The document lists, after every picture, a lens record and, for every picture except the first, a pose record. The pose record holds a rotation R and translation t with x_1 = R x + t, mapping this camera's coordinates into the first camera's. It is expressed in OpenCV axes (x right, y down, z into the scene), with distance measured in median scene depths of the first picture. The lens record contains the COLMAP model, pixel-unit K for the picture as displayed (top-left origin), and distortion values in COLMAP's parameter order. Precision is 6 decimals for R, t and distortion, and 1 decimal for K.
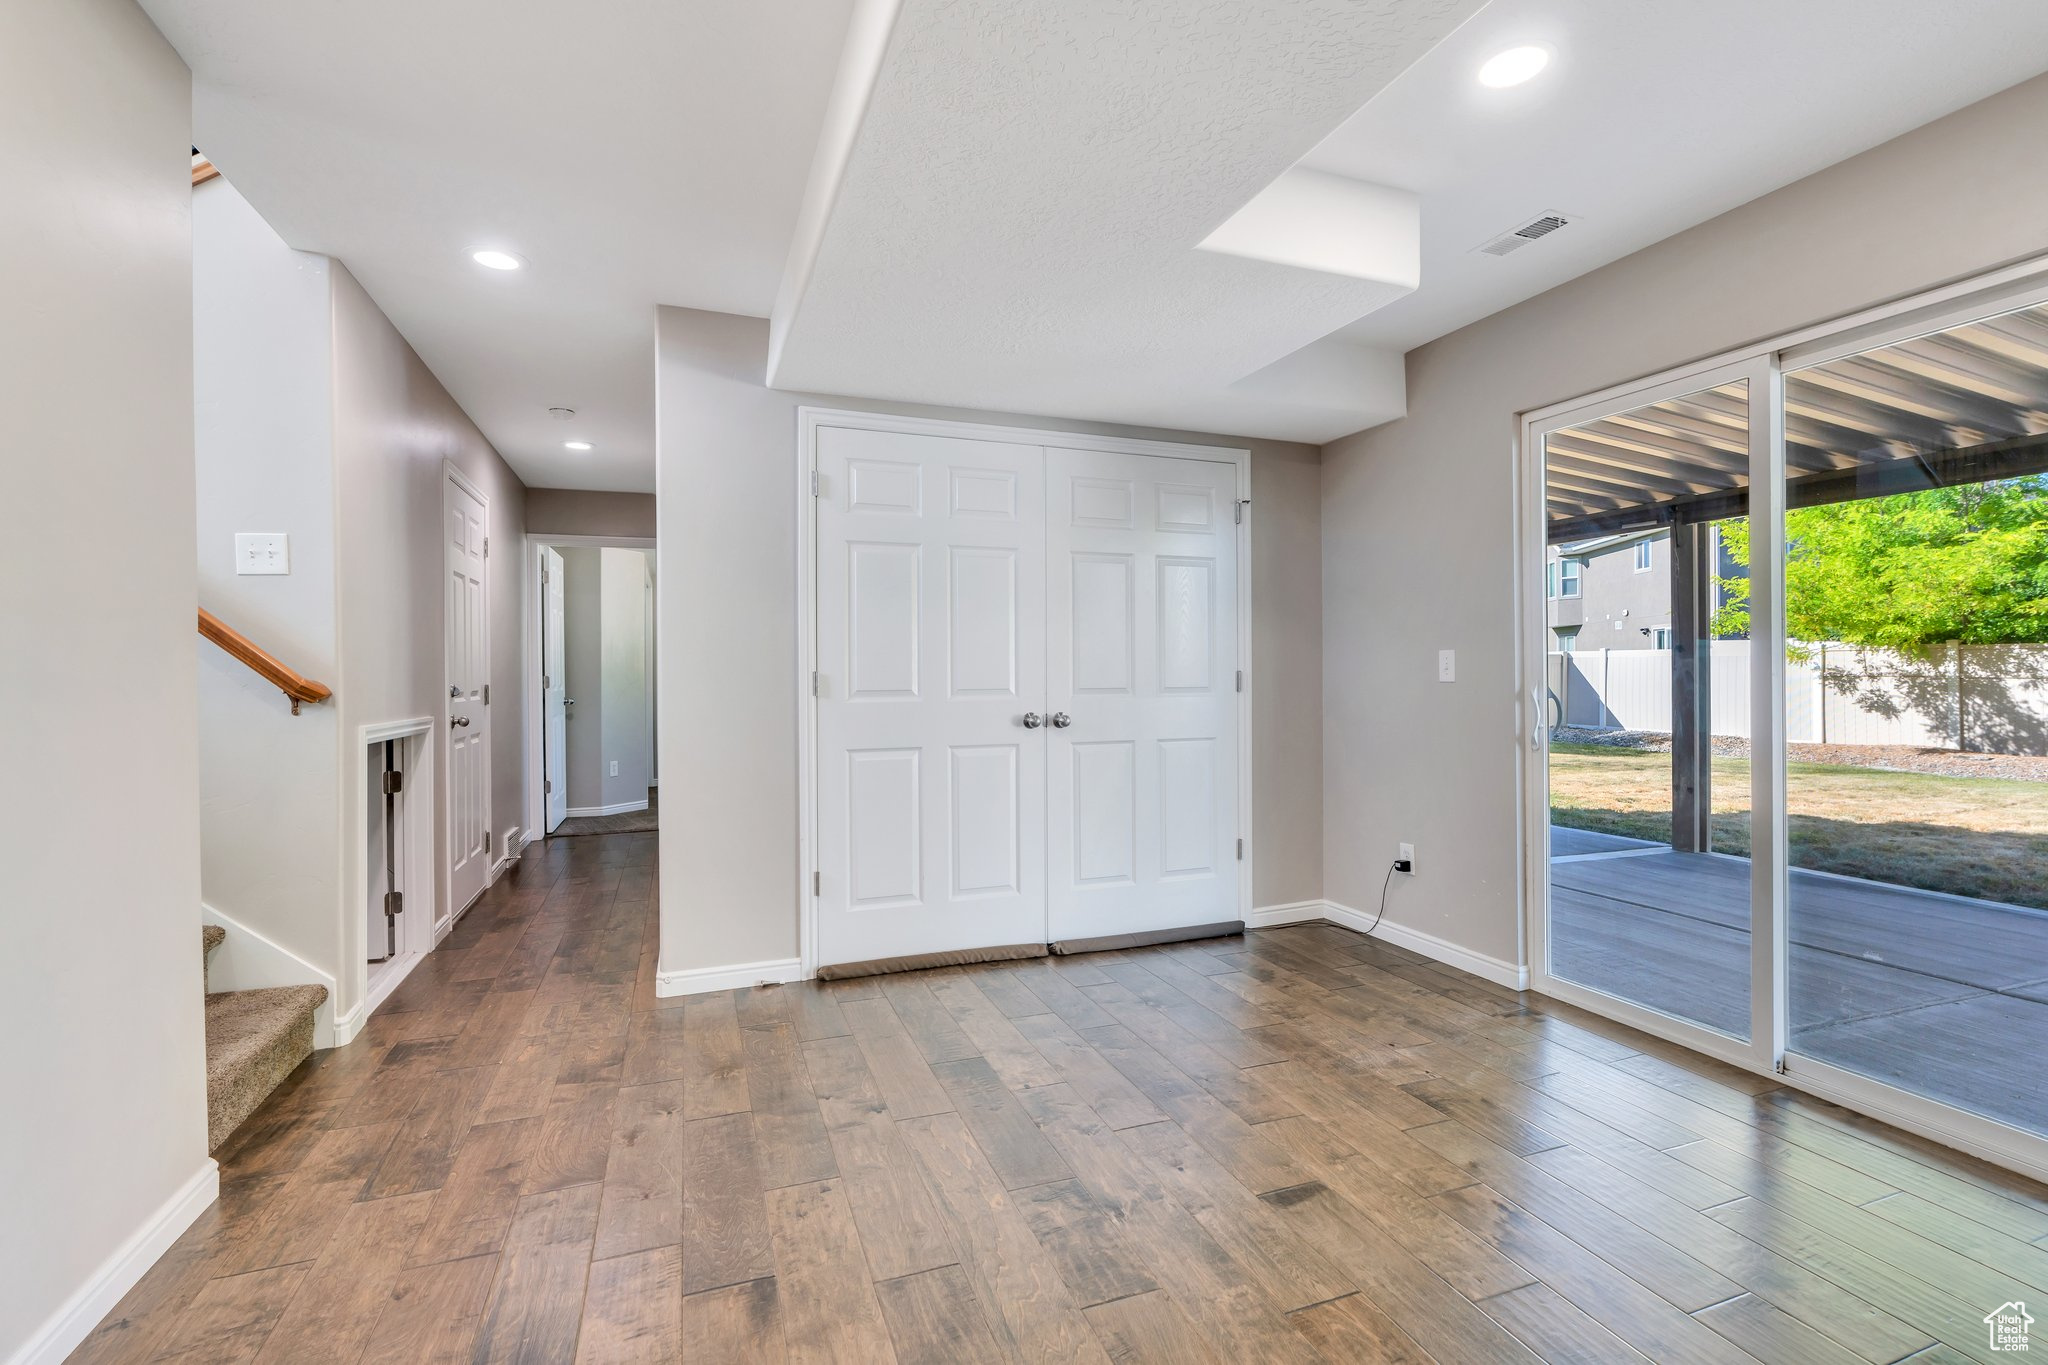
lens RADIAL K [[933.6, 0, 1034.3], [0, 933.6, 673.4], [0, 0, 1]] dist [-0.000783, 0.000107]
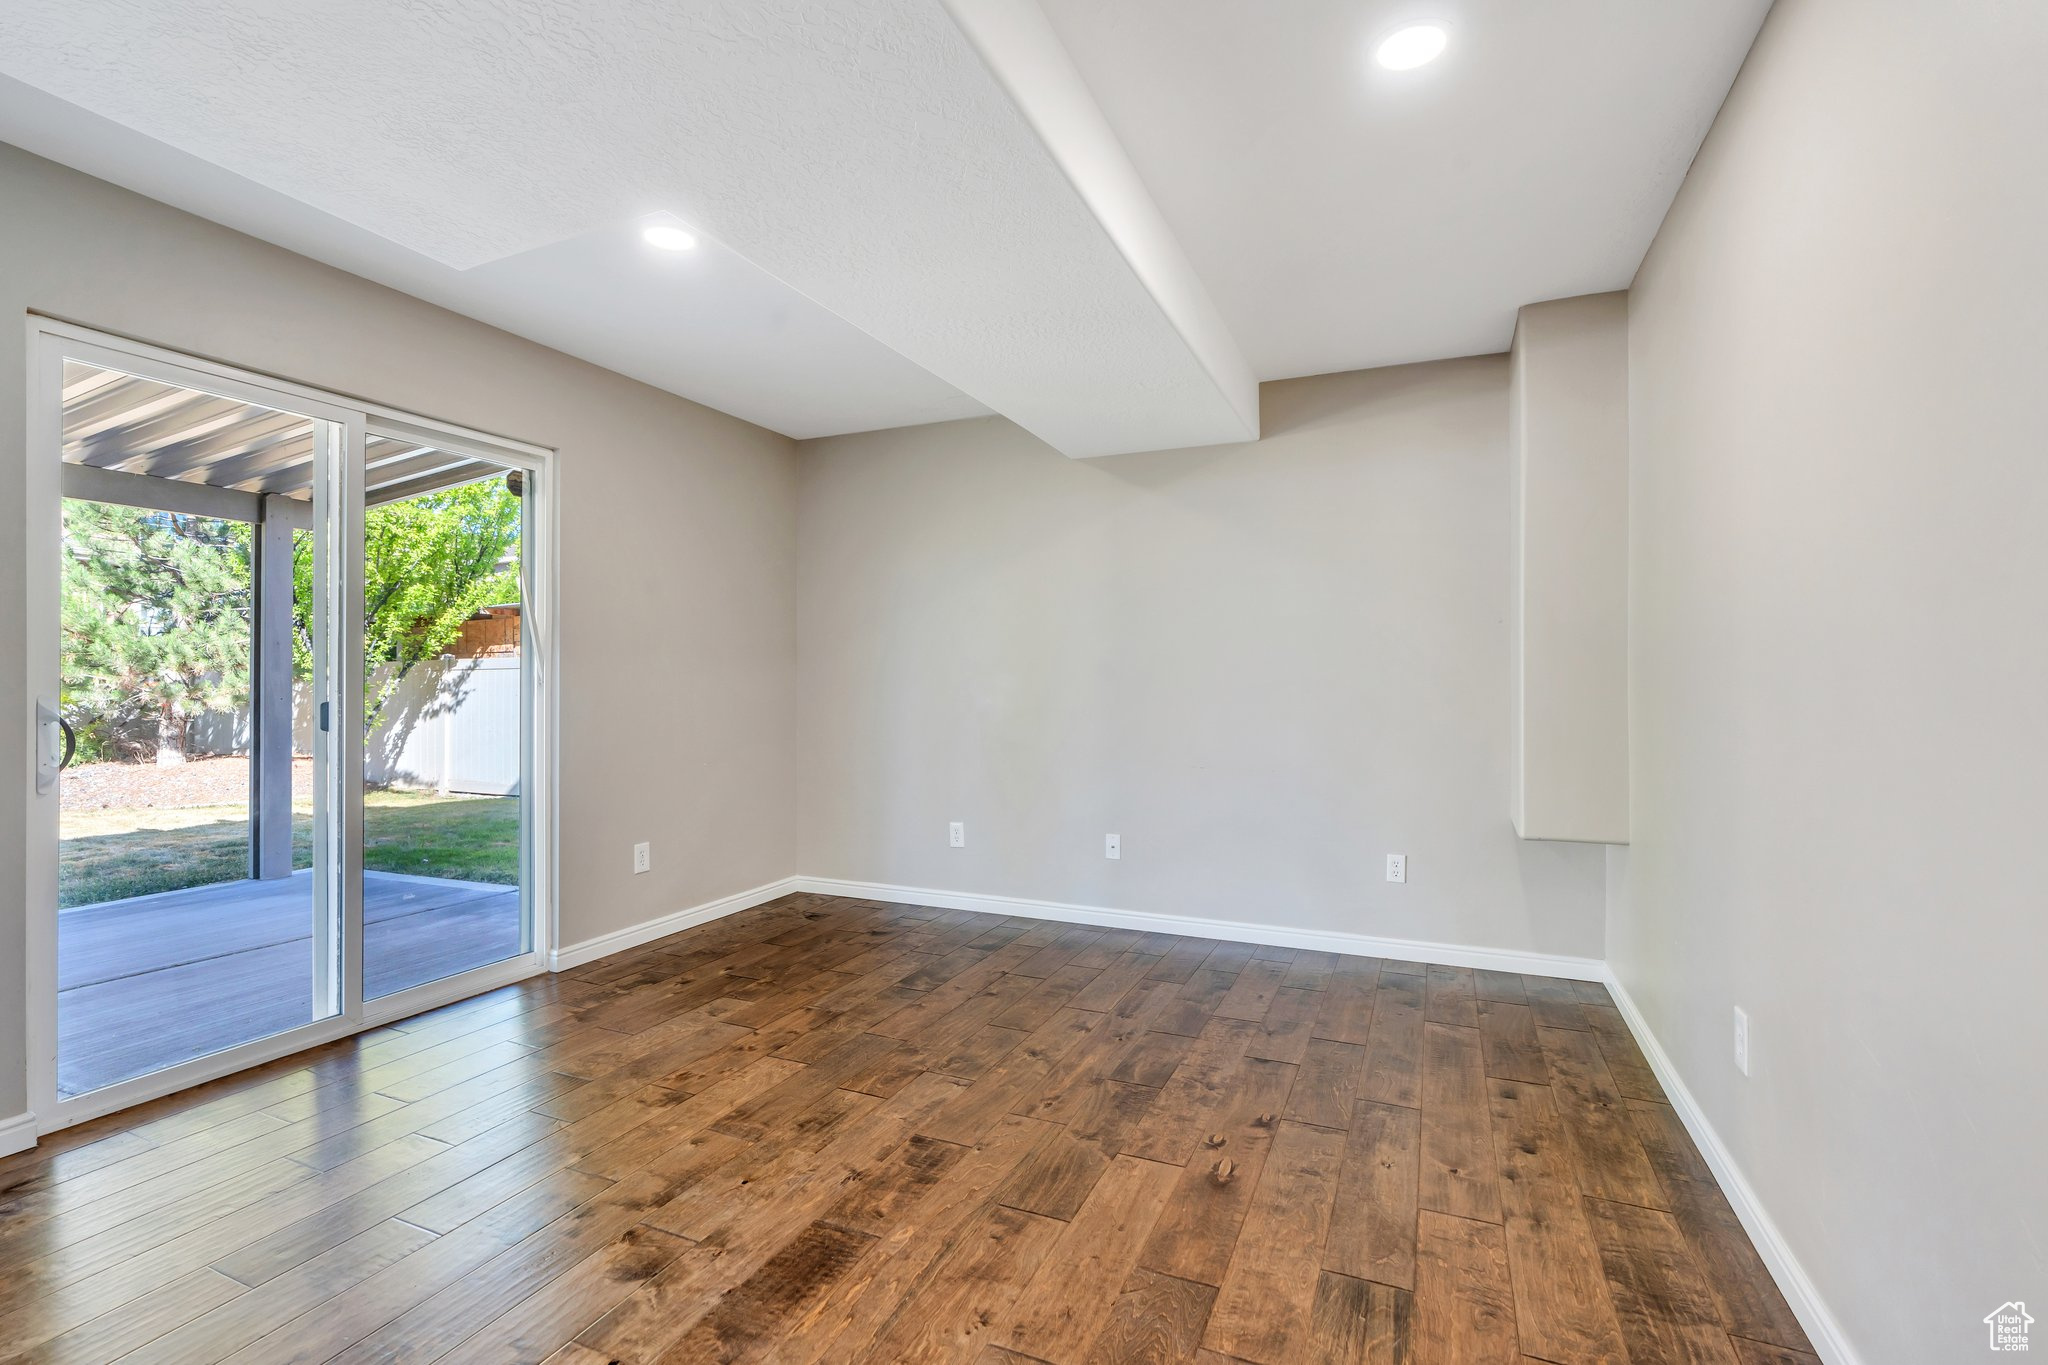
lens RADIAL K [[933.6, 0, 1034.3], [0, 933.6, 673.4], [0, 0, 1]] dist [-0.000783, 0.000107]
pose [[-0.719437, 0.009990, 0.694486, -0.606310], [0.006842, 0.999950, -0.007297, 0.001050], [-0.694524, -0.000498, -0.719469, 1.200876]]
